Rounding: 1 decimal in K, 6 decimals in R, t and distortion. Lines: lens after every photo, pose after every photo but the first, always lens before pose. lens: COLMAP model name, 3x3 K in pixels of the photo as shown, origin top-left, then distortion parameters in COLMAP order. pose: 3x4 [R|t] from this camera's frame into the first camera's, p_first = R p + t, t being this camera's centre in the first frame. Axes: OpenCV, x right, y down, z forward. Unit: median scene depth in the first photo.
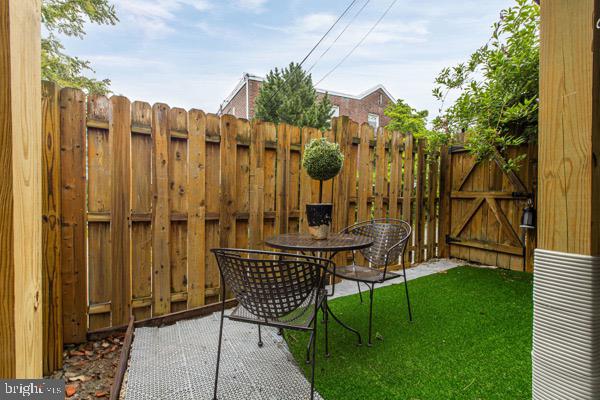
lens RADIAL K [[269.6, 0, 298.4], [0, 269.6, 200.9], [0, 0, 1]] dist [-0.001578, -0.000946]
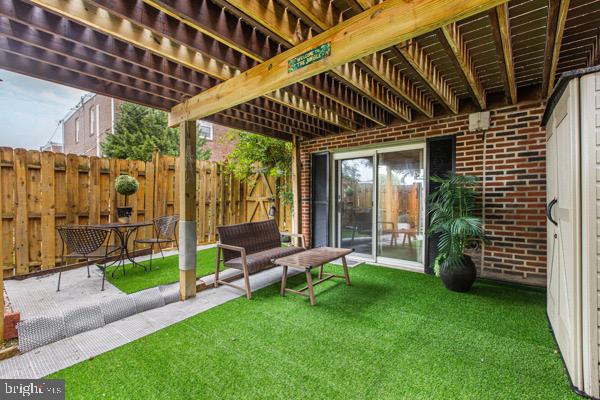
lens RADIAL K [[269.6, 0, 303.8], [0, 269.6, 200.9], [0, 0, 1]] dist [-0.001578, -0.000946]
pose [[0.923459, -0.006240, 0.383647, 0.439322], [0.003719, 0.999966, 0.007314, -0.034572], [-0.383679, -0.005327, 0.923451, -1.129759]]
